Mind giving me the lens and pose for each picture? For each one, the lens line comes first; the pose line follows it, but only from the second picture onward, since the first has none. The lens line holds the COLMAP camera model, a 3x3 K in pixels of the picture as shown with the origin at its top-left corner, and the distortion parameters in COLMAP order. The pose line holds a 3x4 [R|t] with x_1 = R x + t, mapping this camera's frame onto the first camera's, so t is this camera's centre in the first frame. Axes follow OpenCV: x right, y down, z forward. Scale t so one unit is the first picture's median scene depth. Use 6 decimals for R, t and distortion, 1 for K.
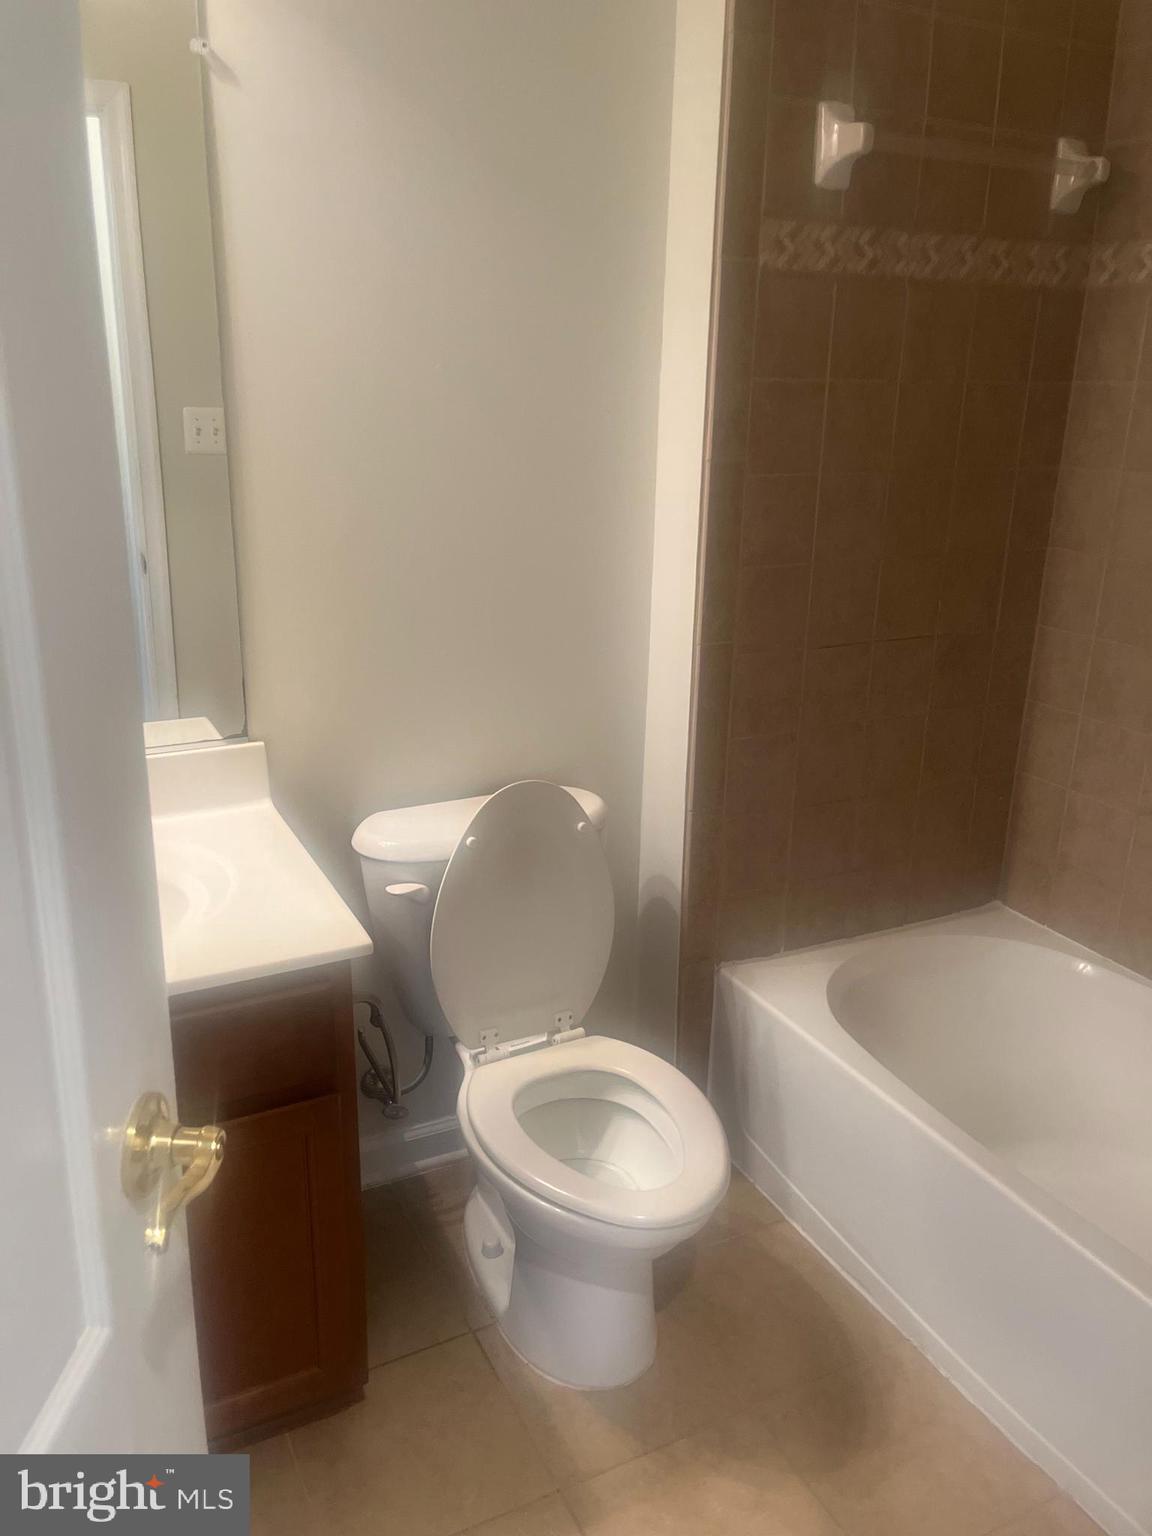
lens RADIAL K [[1166.4, 0, 572.2], [0, 1166.4, 760.7], [0, 0, 1]] dist [0.060800, -0.072802]
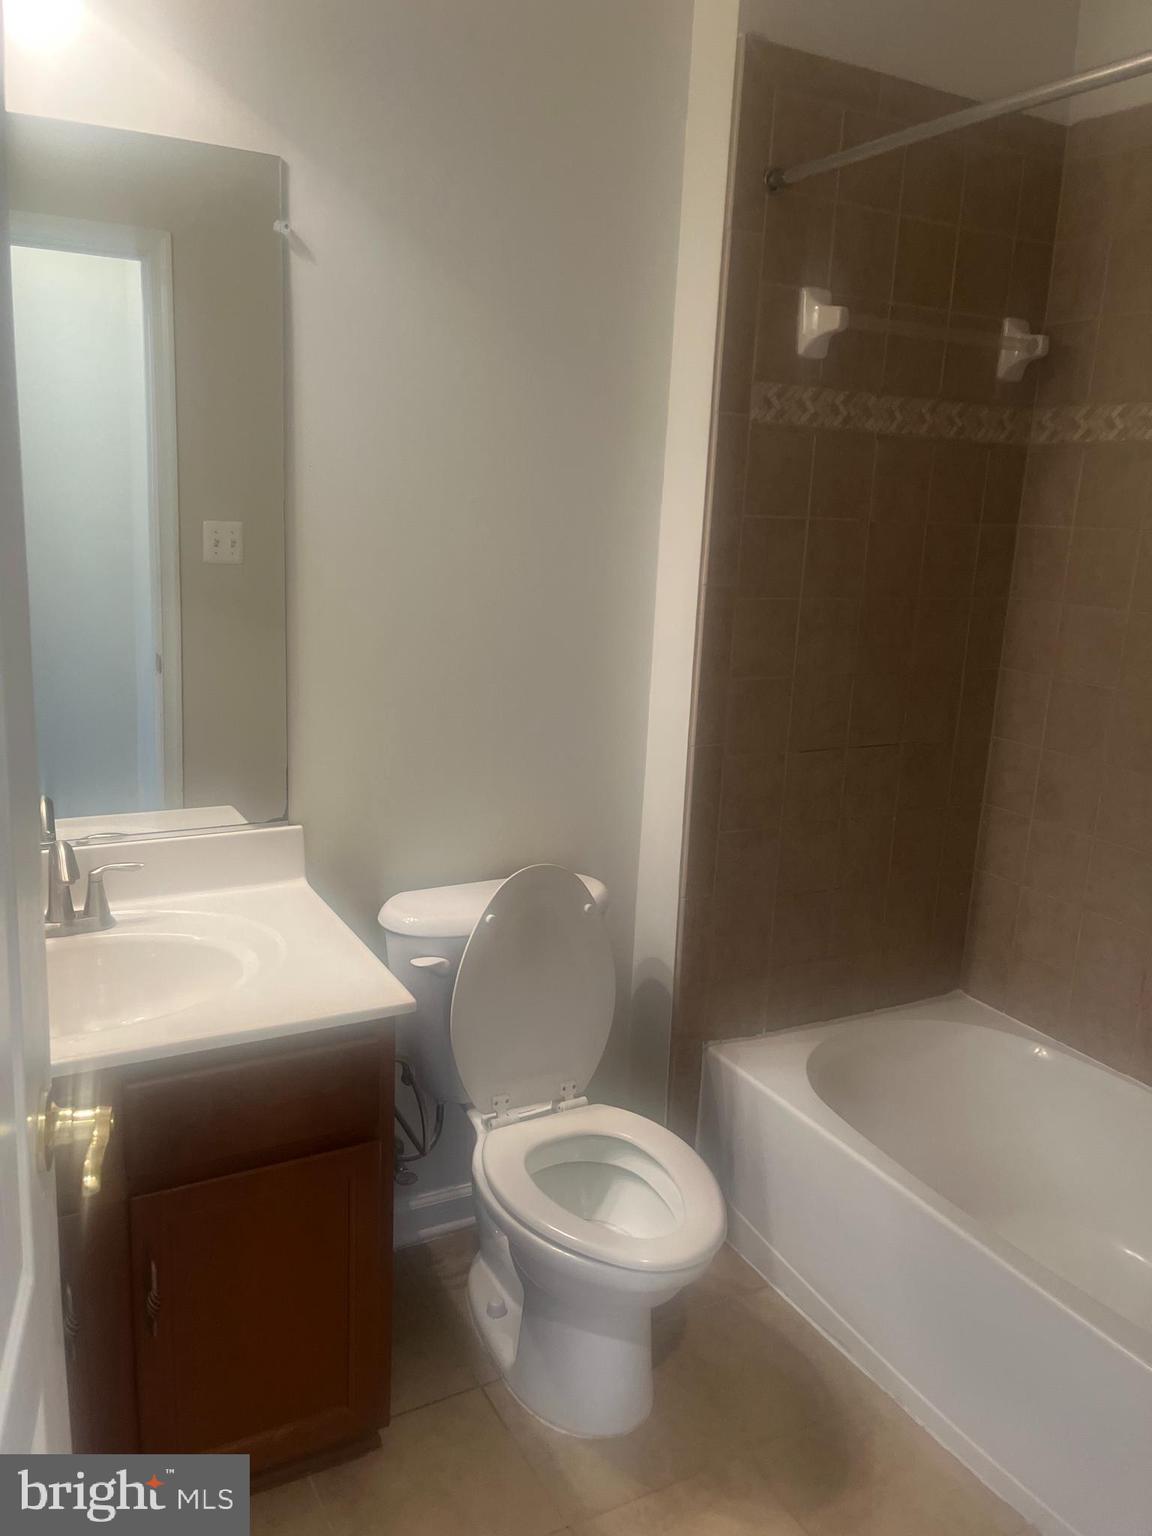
lens RADIAL K [[1166.4, 0, 580.8], [0, 1166.4, 767.1], [0, 0, 1]] dist [0.060800, -0.072802]
pose [[0.998933, 0.018926, 0.042125, -0.046534], [-0.015166, 0.996018, -0.087850, 0.020552], [-0.043620, 0.087118, 0.995243, -0.102606]]
